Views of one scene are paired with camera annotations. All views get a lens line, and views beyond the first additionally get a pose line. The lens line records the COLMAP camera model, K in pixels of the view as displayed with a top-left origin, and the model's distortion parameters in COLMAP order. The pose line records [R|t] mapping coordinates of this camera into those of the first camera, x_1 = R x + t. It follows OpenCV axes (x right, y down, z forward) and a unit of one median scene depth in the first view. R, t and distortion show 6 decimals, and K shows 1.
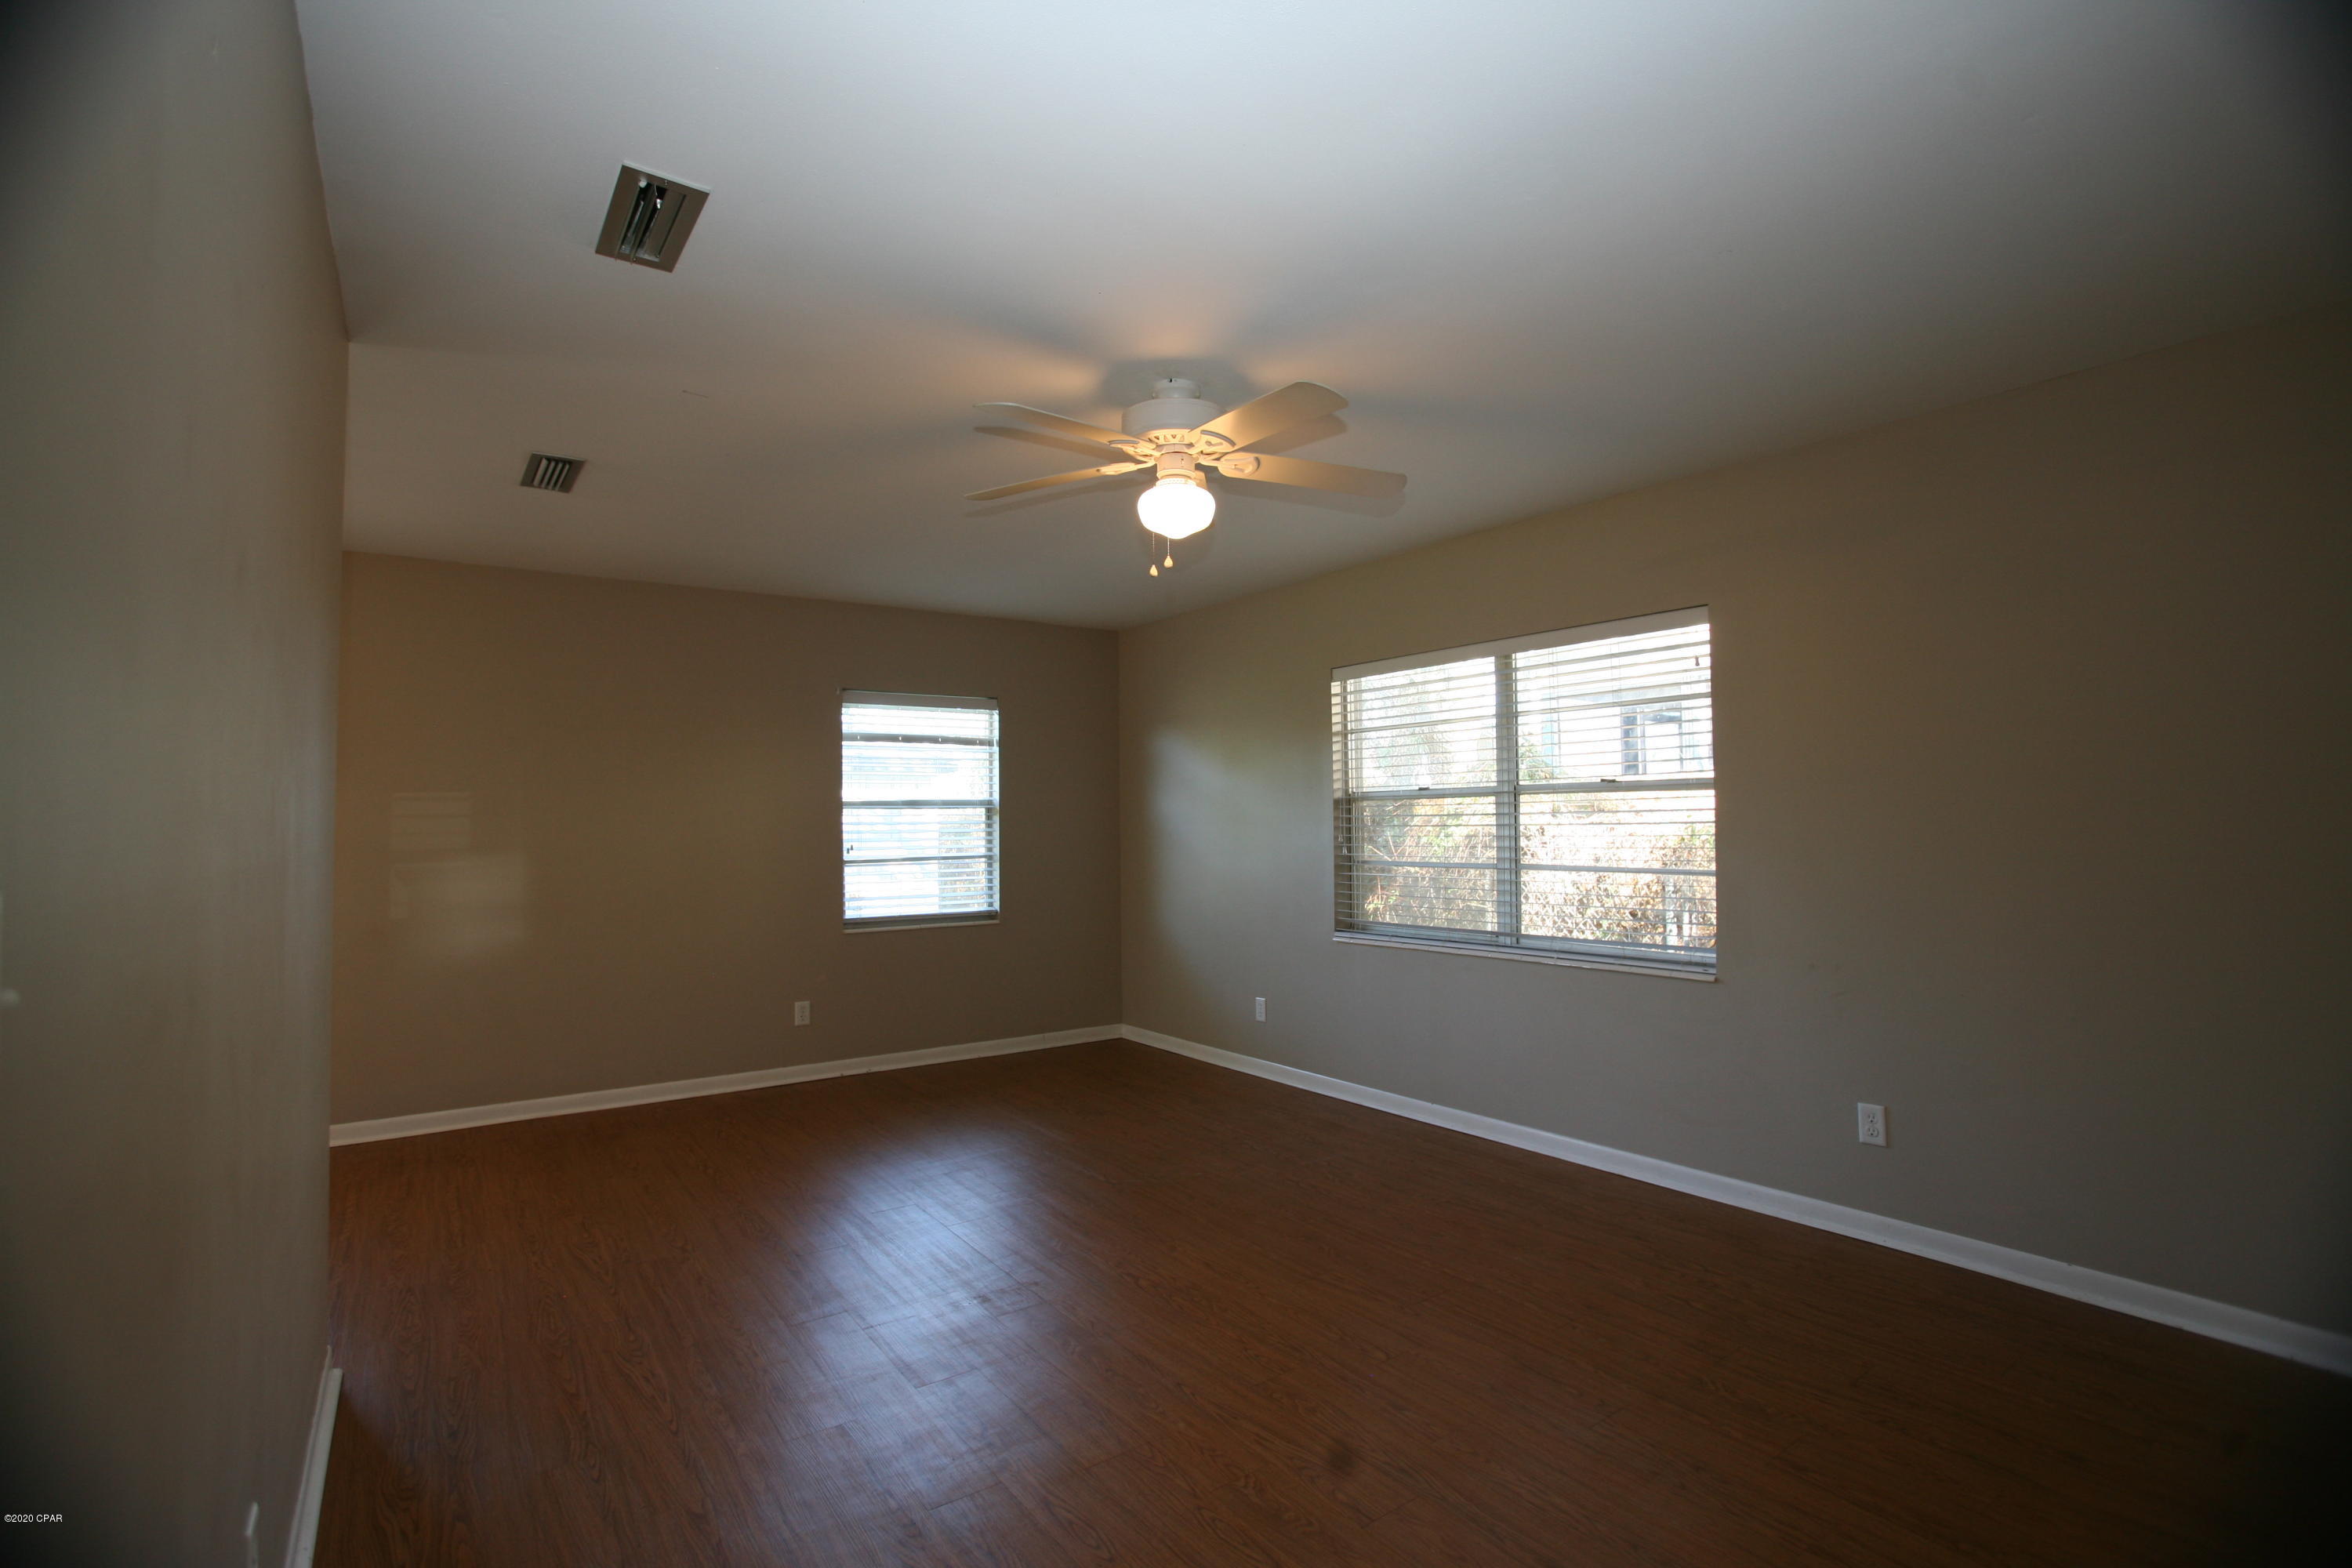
lens RADIAL K [[1084.5, 0, 1179.3], [0, 1084.5, 783.6], [0, 0, 1]] dist [-0.074055, 0.034020]
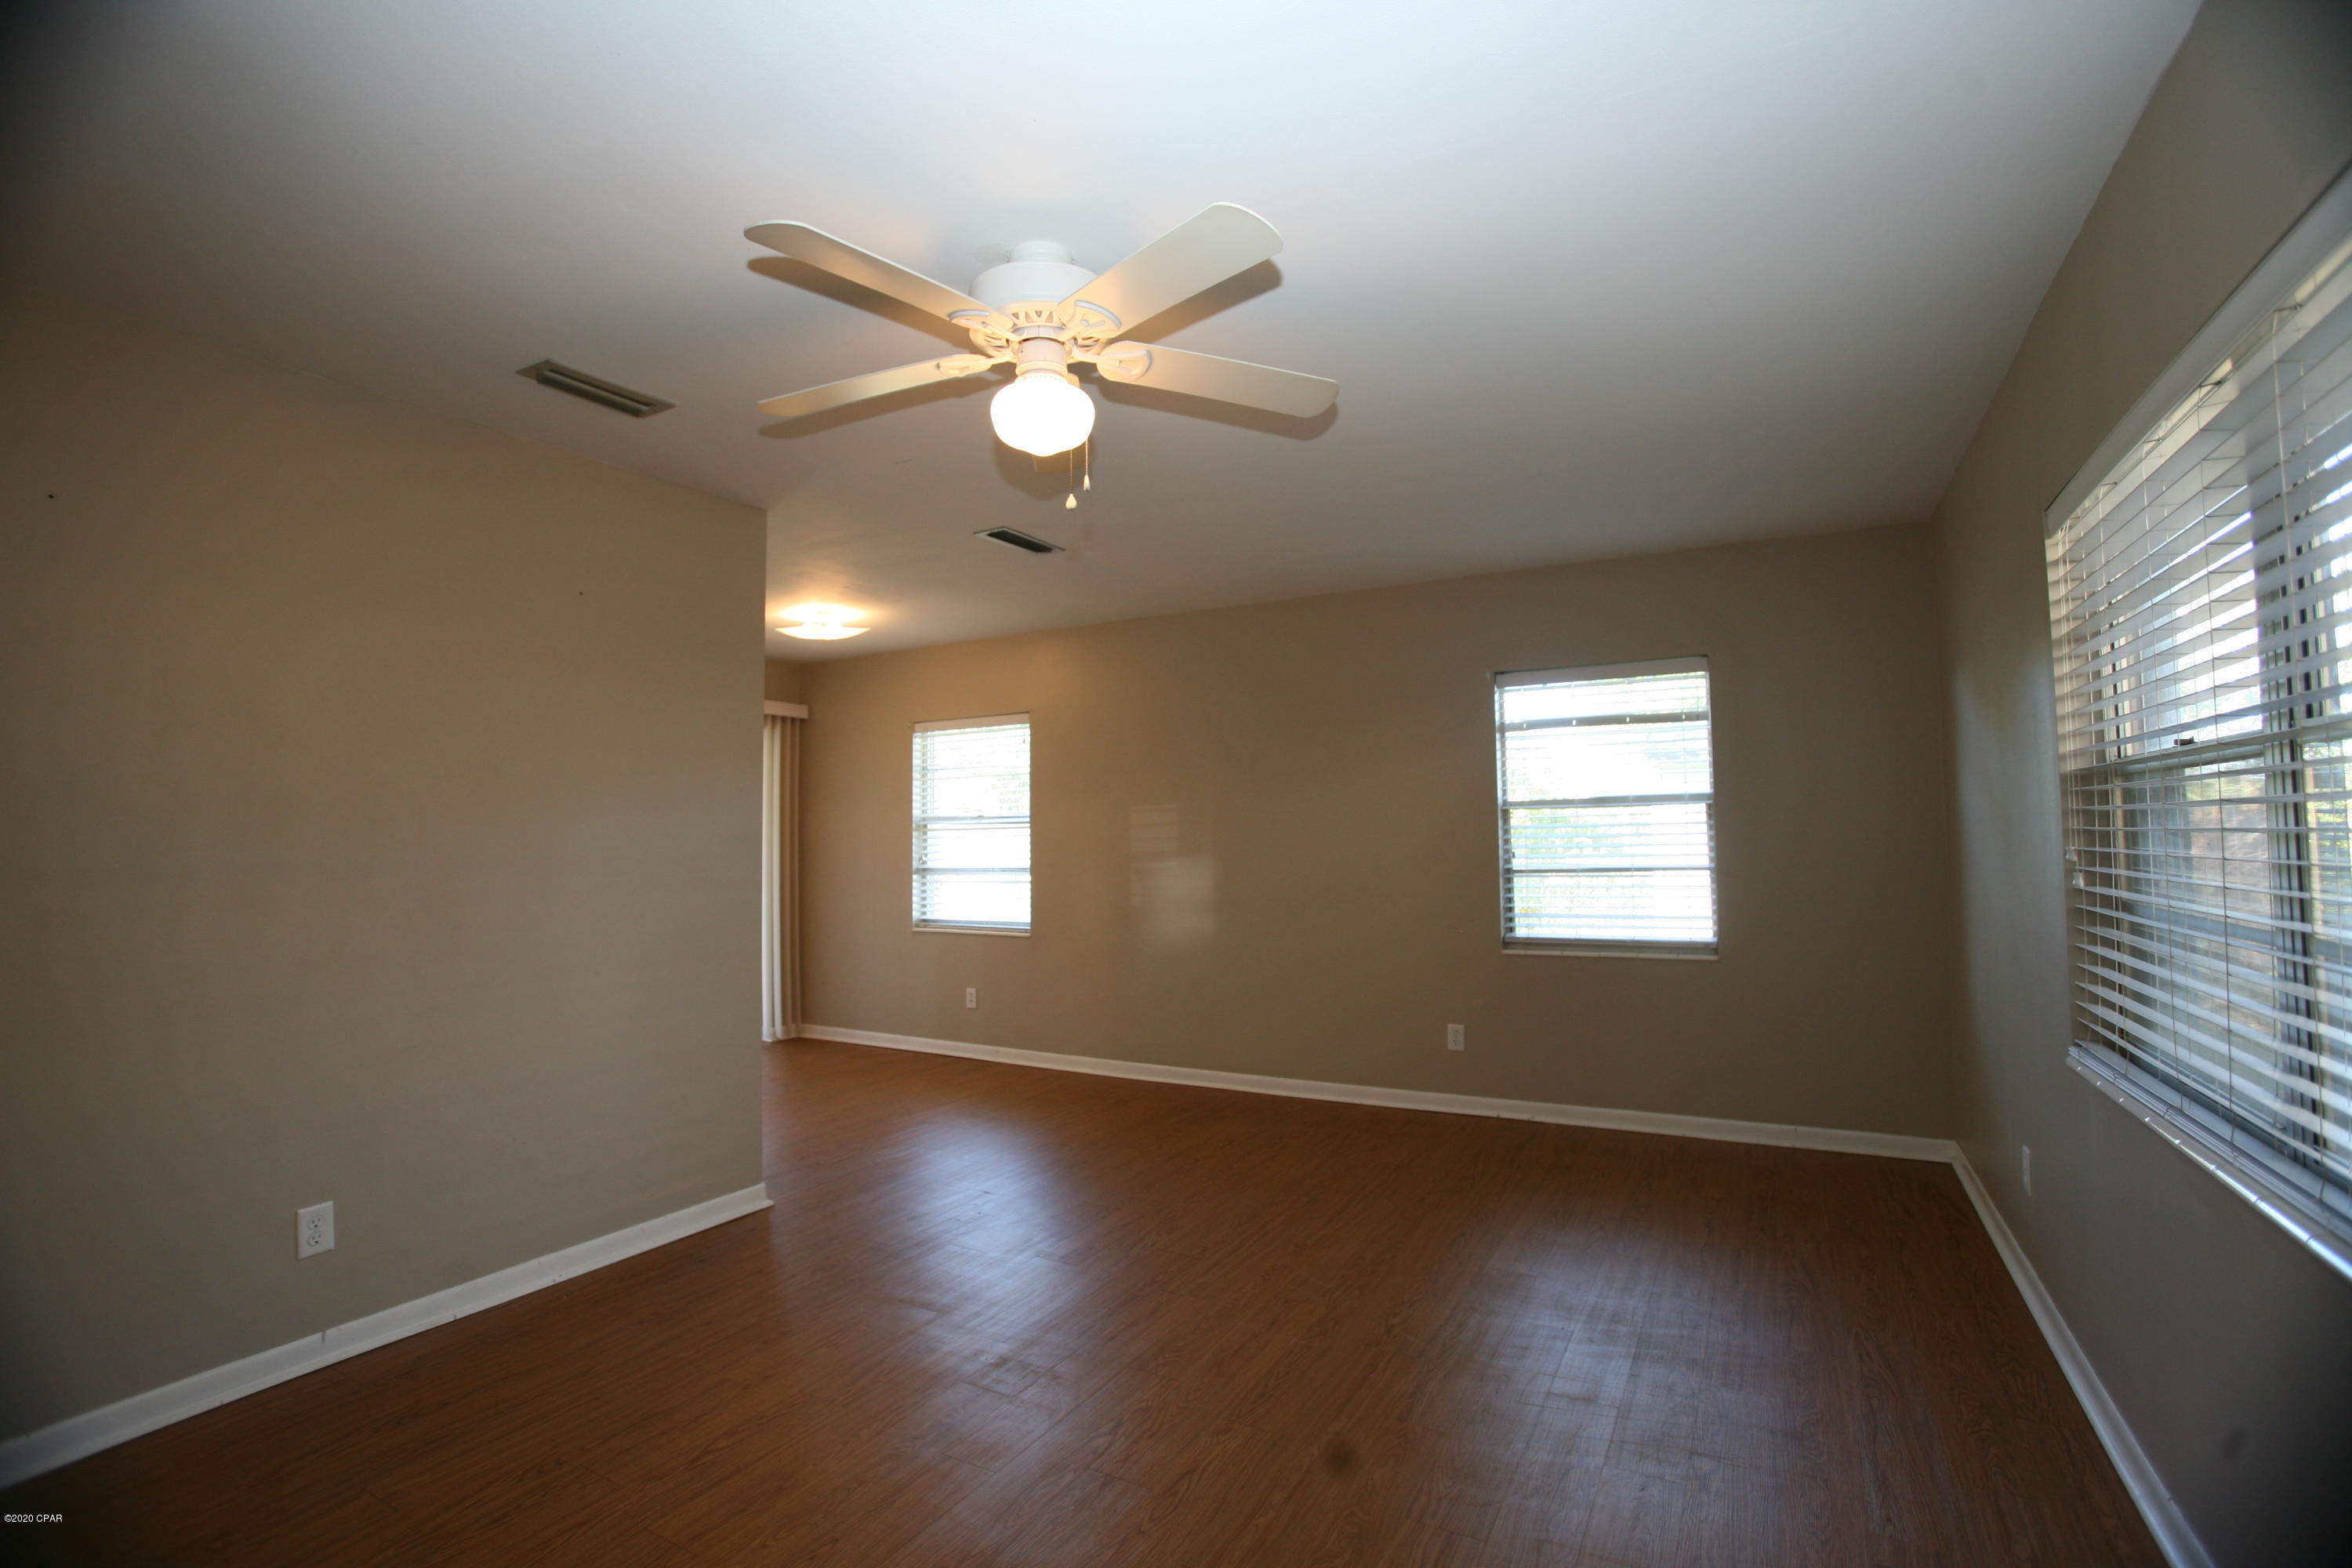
lens RADIAL K [[1084.5, 0, 1179.3], [0, 1084.5, 783.6], [0, 0, 1]] dist [-0.074055, 0.034020]
pose [[0.429161, -0.039959, -0.902344, 0.358761], [0.041743, 0.998831, -0.024378, 0.012132], [0.902263, -0.027204, 0.430327, 0.386233]]
